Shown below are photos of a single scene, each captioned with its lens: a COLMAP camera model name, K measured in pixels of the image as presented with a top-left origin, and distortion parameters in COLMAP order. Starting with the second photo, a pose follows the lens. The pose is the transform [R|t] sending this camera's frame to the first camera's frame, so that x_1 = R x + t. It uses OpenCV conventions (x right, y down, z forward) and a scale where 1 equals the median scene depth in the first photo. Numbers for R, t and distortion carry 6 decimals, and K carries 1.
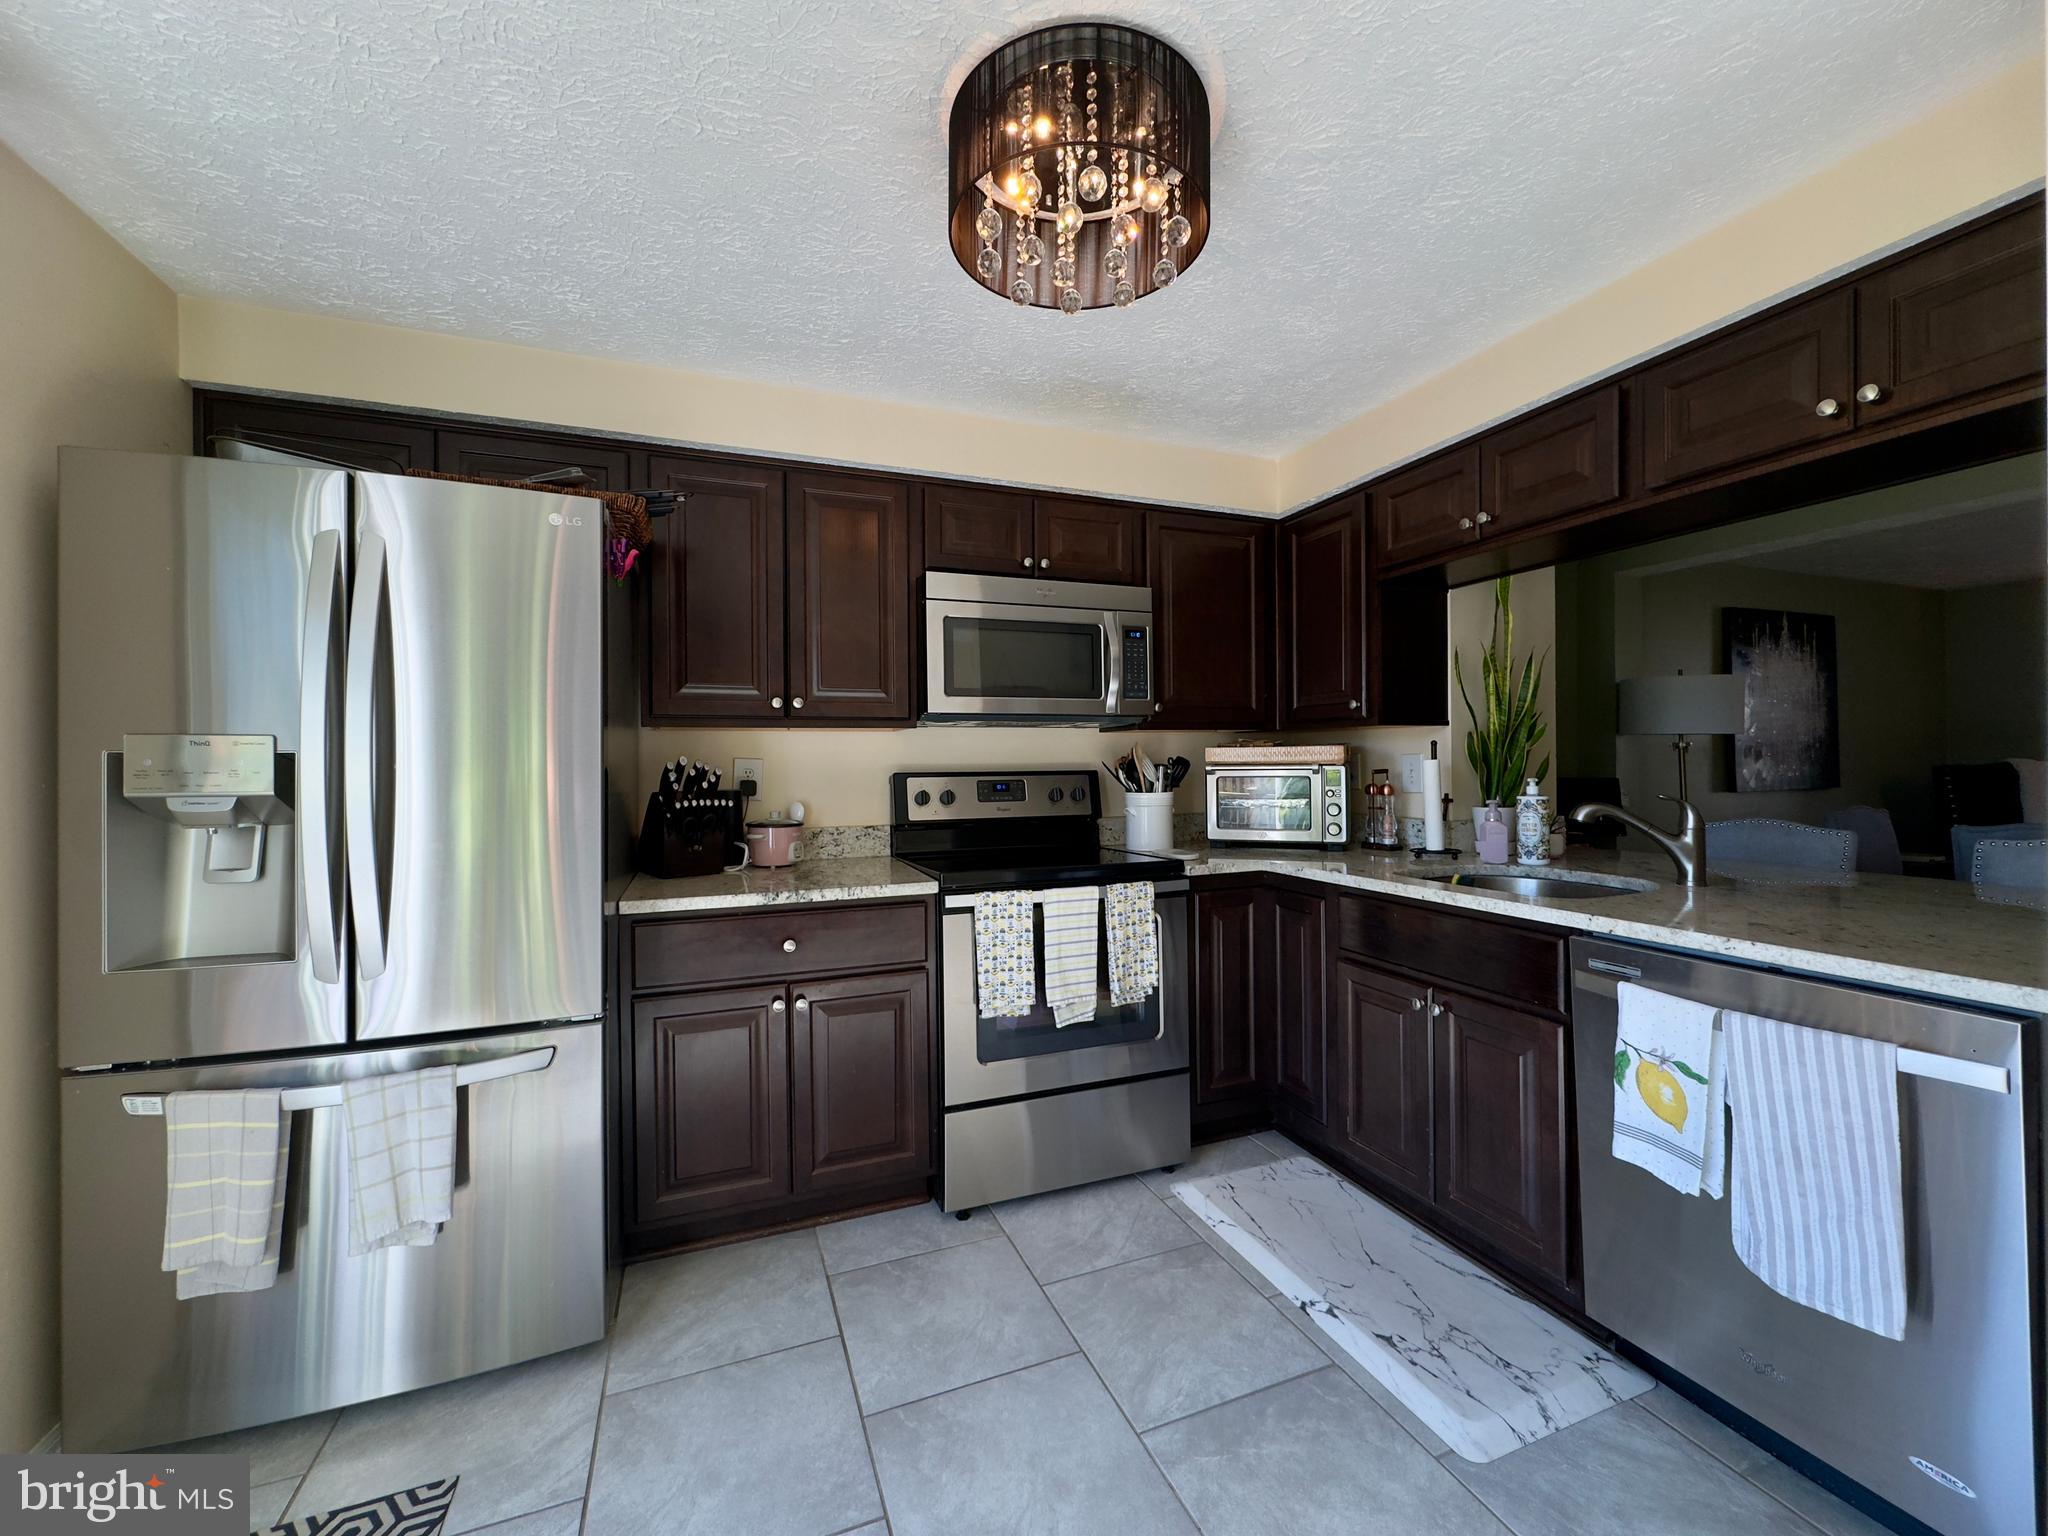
lens RADIAL K [[821.5, 0, 1030.6], [0, 821.5, 764.1], [0, 0, 1]] dist [-0.000748, 0.000040]
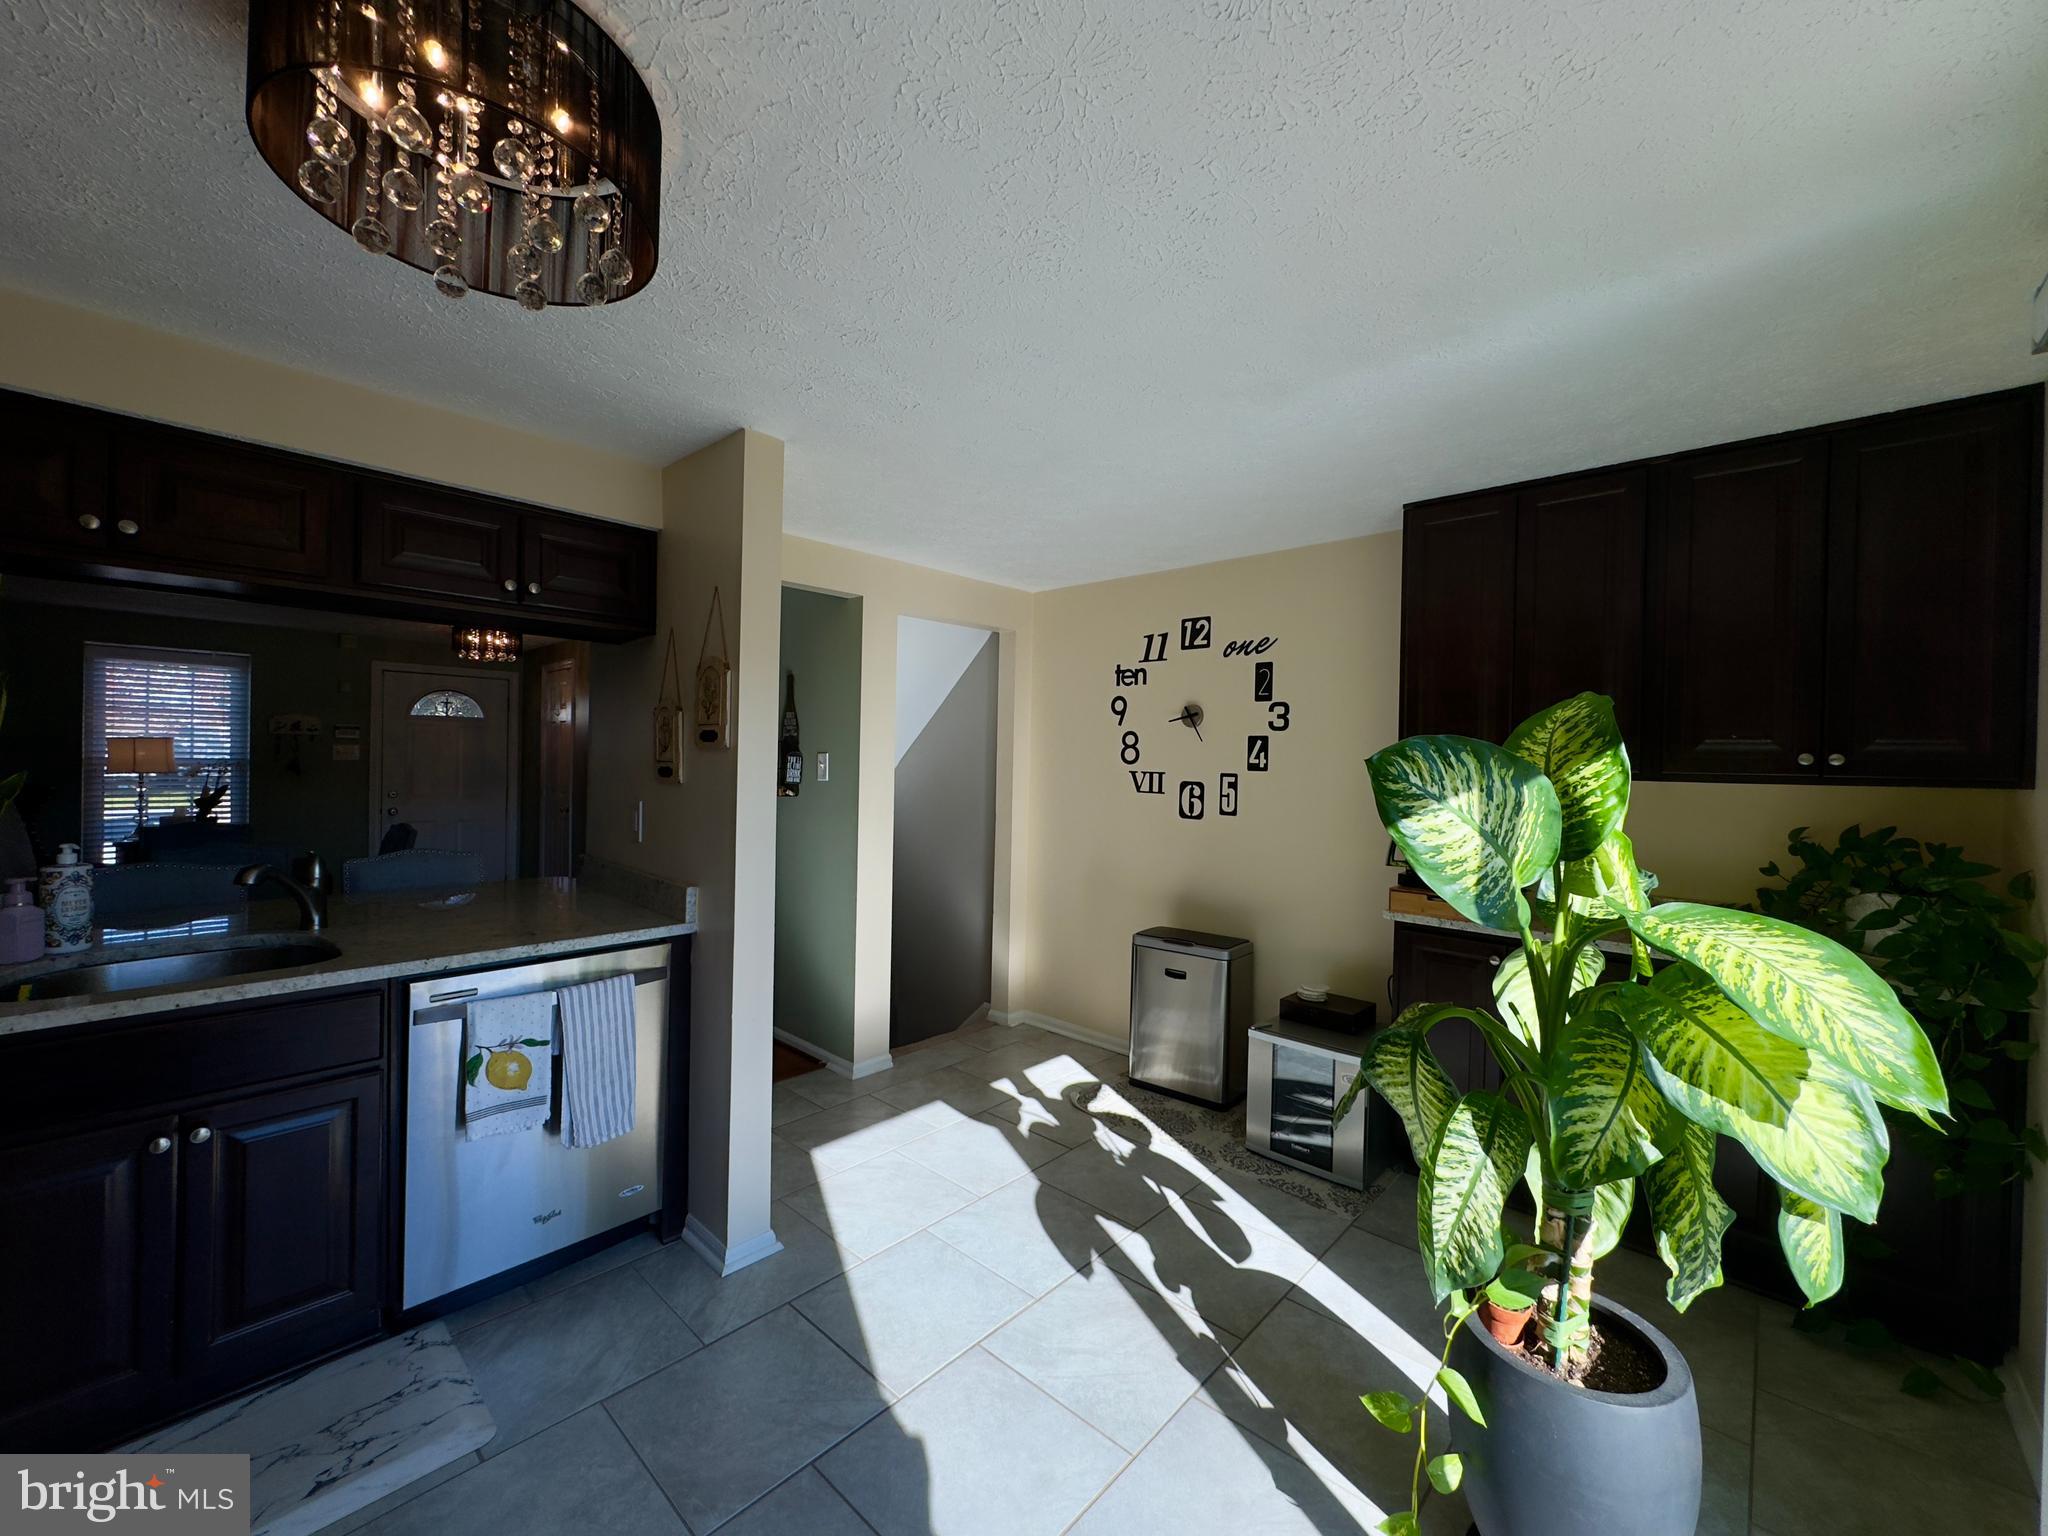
lens RADIAL K [[821.5, 0, 1030.6], [0, 821.5, 764.1], [0, 0, 1]] dist [-0.000748, 0.000040]
pose [[-0.443117, -0.002930, 0.896459, -0.550459], [-0.013482, 0.999903, -0.003396, -0.075364], [-0.896363, -0.013591, -0.443113, 0.547025]]
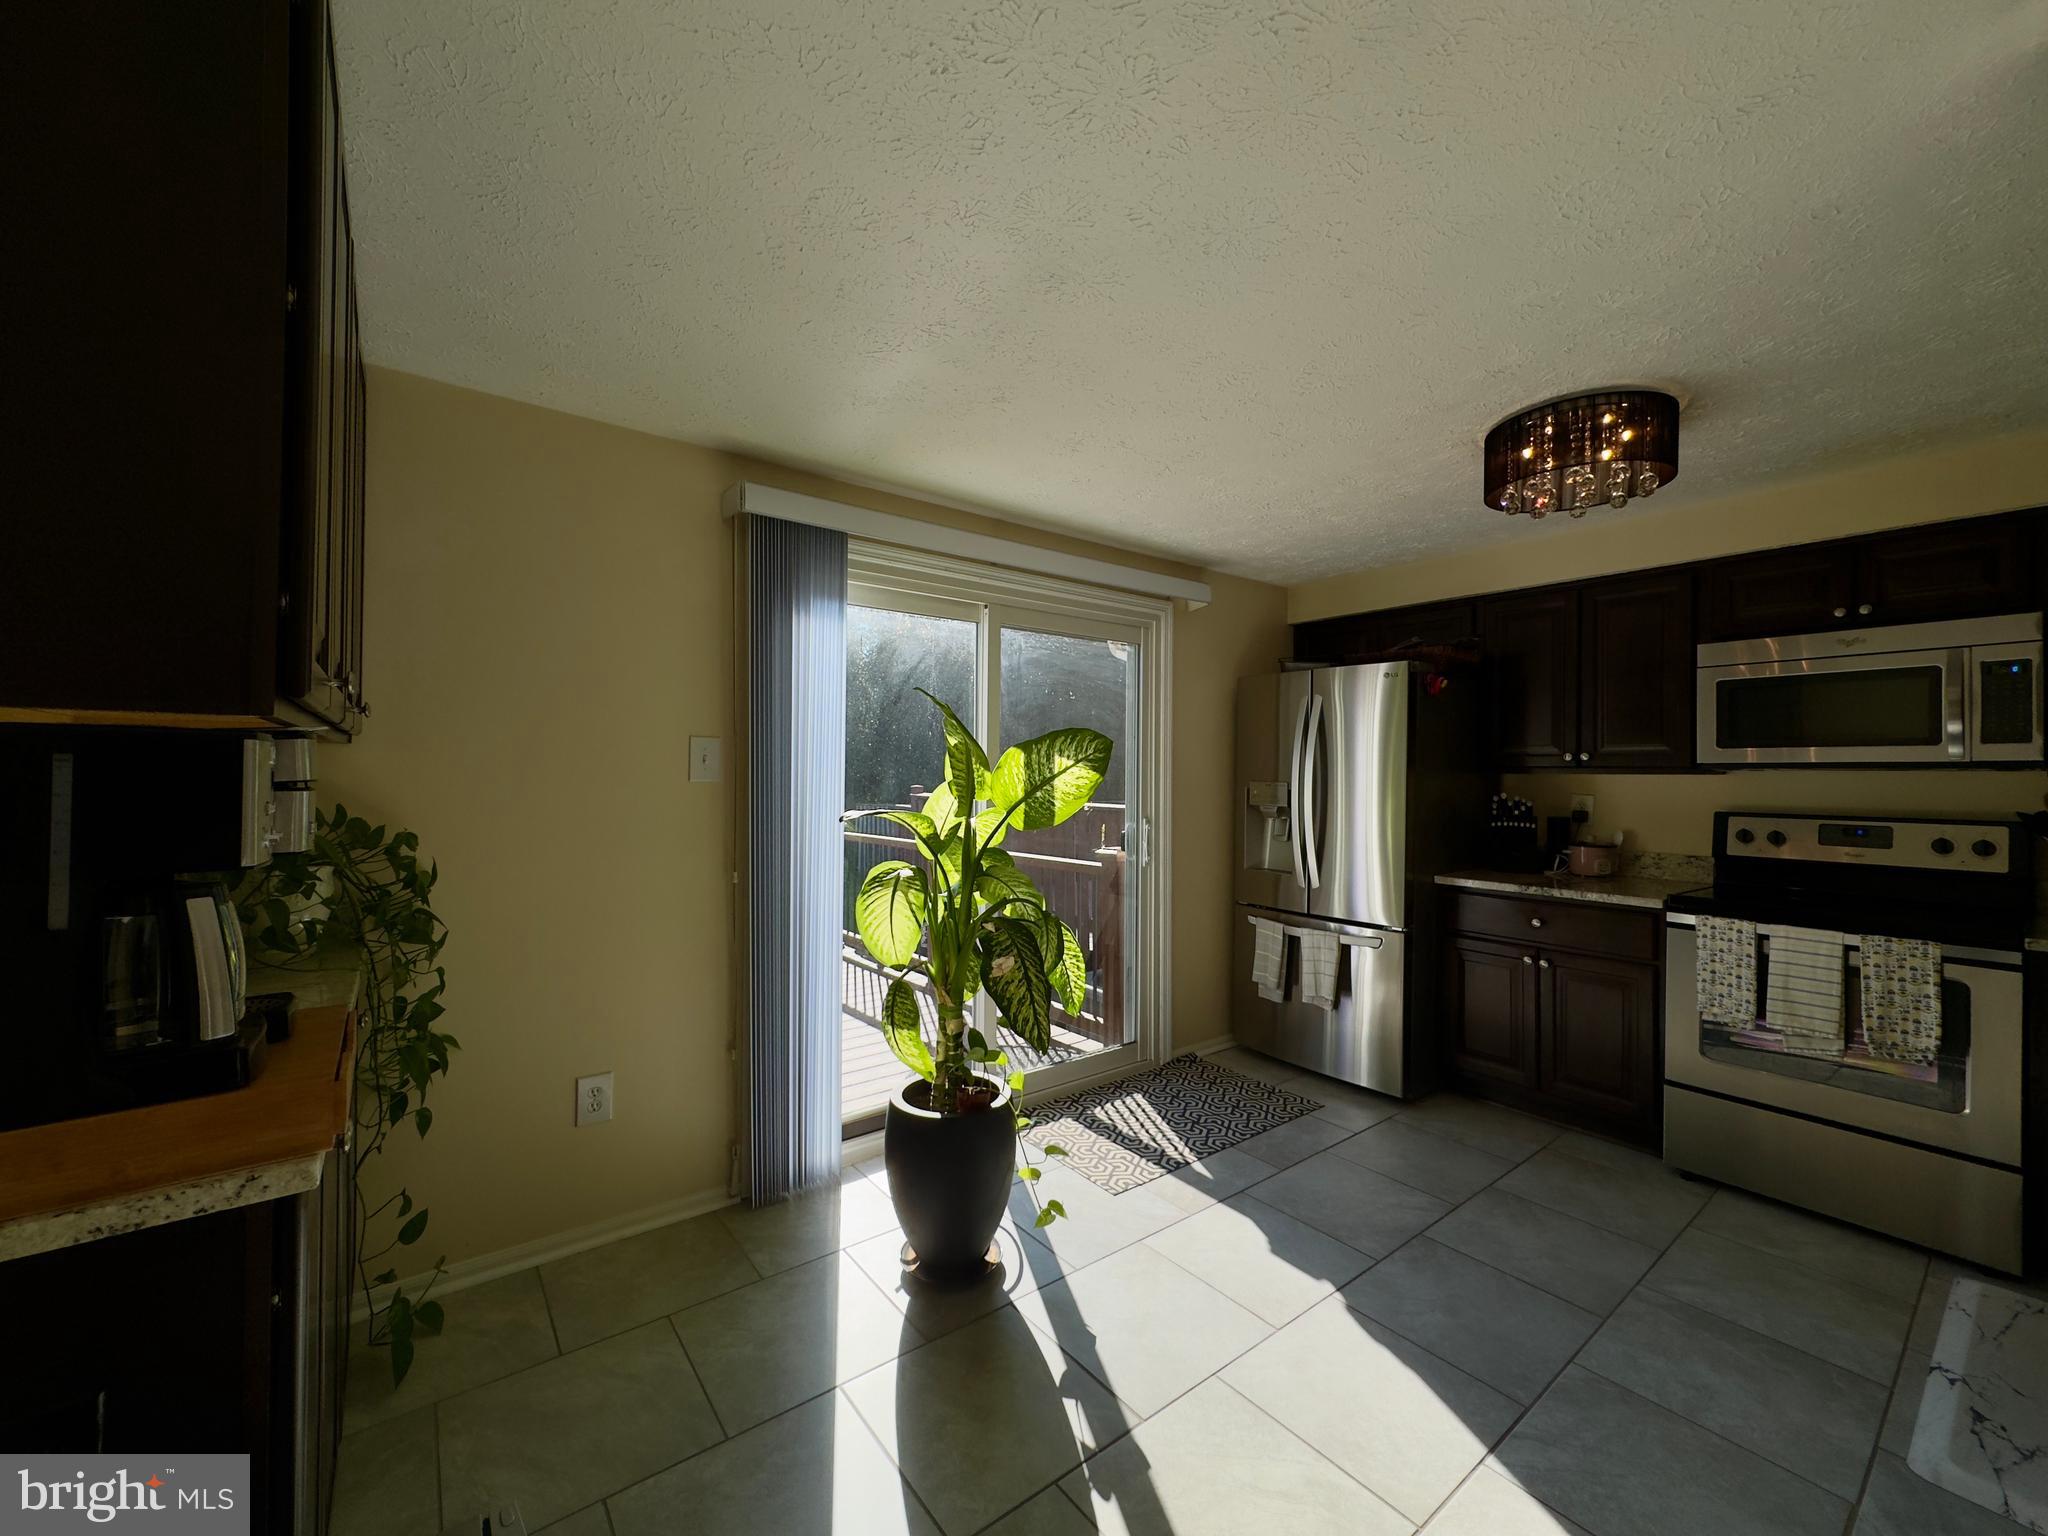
lens RADIAL K [[821.5, 0, 1030.6], [0, 821.5, 764.1], [0, 0, 1]] dist [-0.000748, 0.000040]
pose [[0.289374, 0.004650, -0.957205, 0.811376], [-0.014509, 0.999895, 0.000471, -0.052496], [0.957106, 0.013751, 0.289411, -0.302475]]
